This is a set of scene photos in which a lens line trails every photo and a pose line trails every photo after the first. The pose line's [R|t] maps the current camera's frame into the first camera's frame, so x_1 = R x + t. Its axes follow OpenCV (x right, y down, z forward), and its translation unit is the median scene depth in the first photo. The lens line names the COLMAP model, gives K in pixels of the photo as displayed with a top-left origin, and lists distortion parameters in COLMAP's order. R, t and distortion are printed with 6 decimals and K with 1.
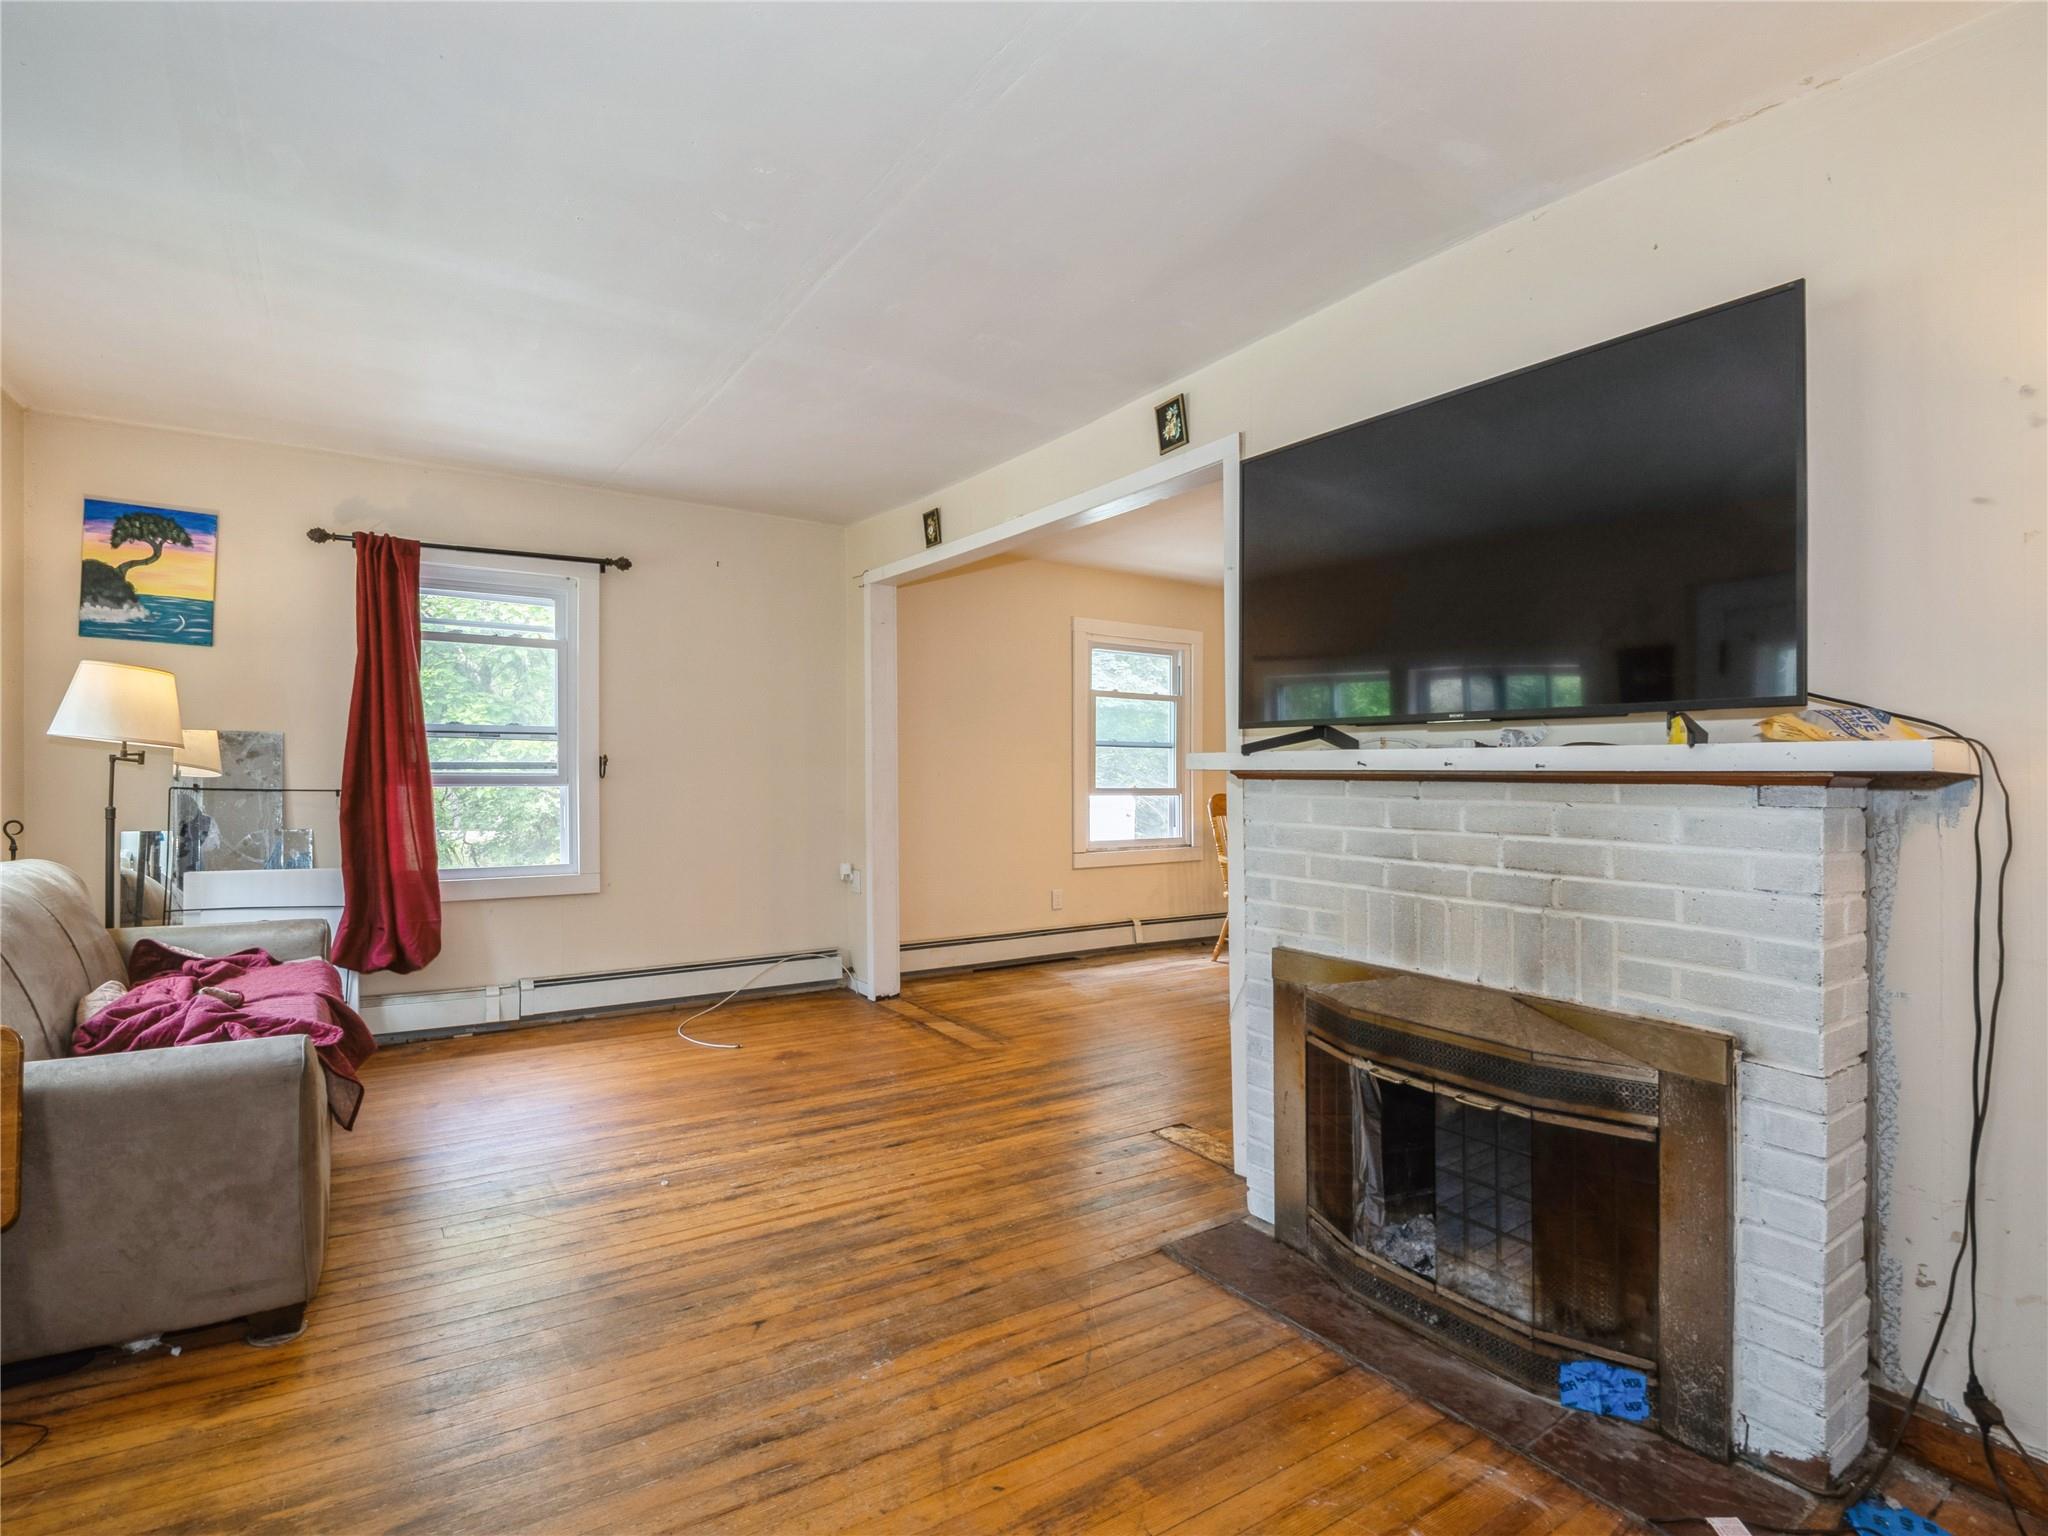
lens RADIAL K [[971.2, 0, 937.7], [0, 971.2, 775.6], [0, 0, 1]] dist [-0.002852, -0.016266]
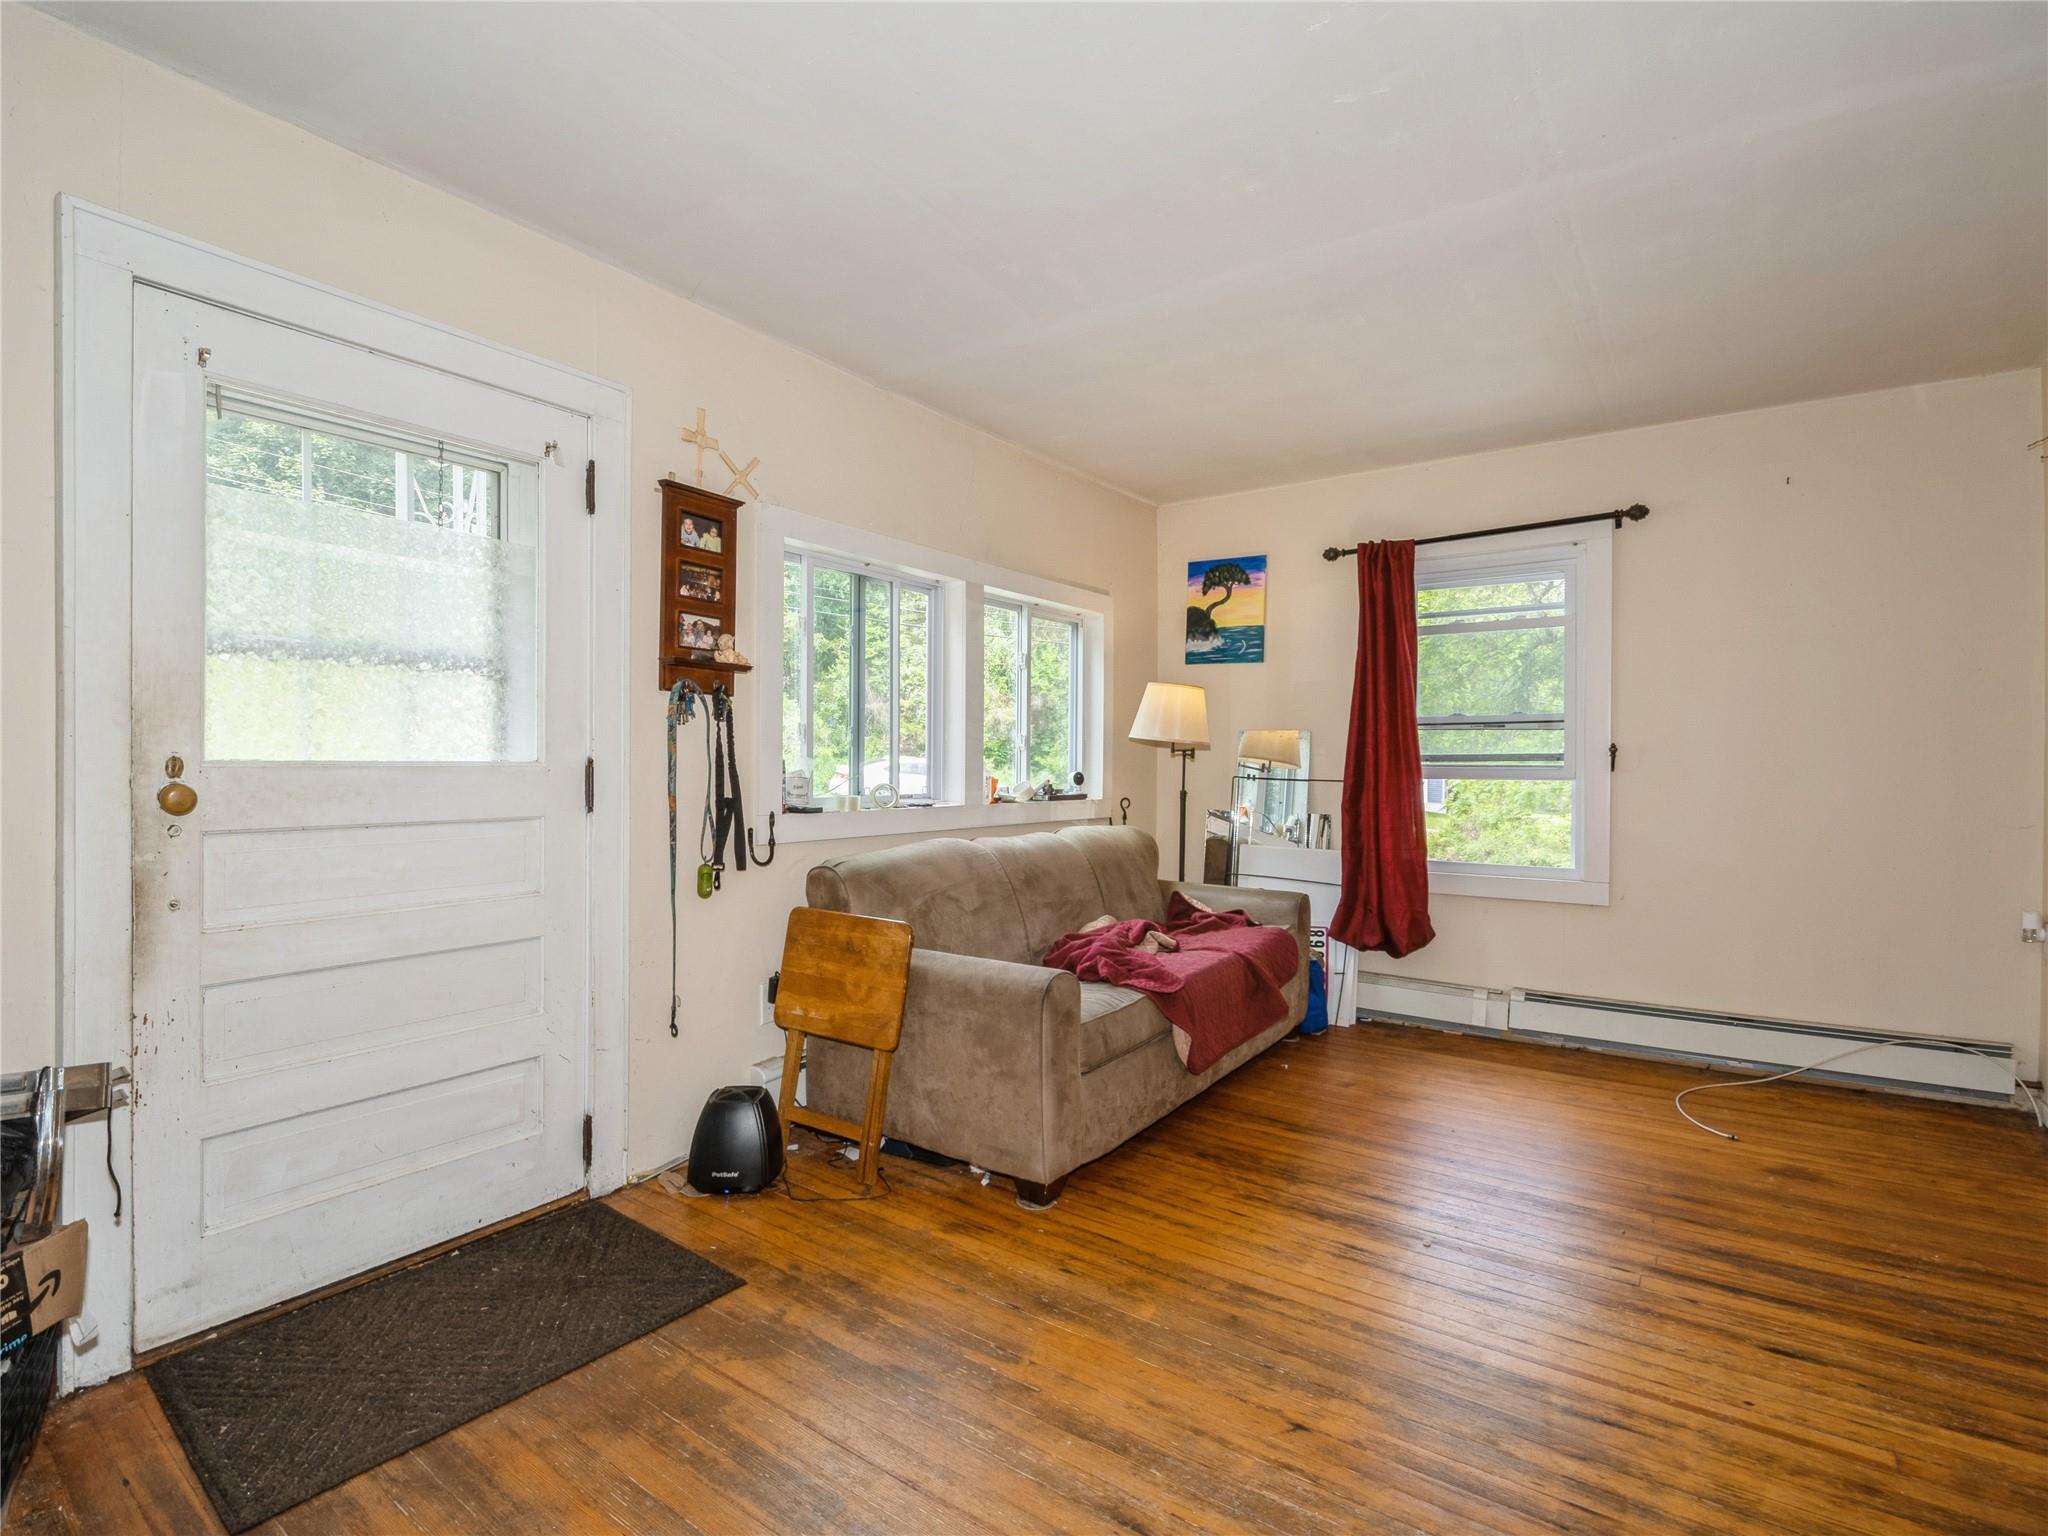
lens RADIAL K [[956.9, 0, 1052.6], [0, 956.9, 773.2], [0, 0, 1]] dist [-0.001903, -0.016145]
pose [[0.424520, 0.005151, -0.905404, 0.239108], [-0.005468, 0.999980, 0.003125, 0.004769], [0.905402, 0.003624, 0.424540, 0.244710]]
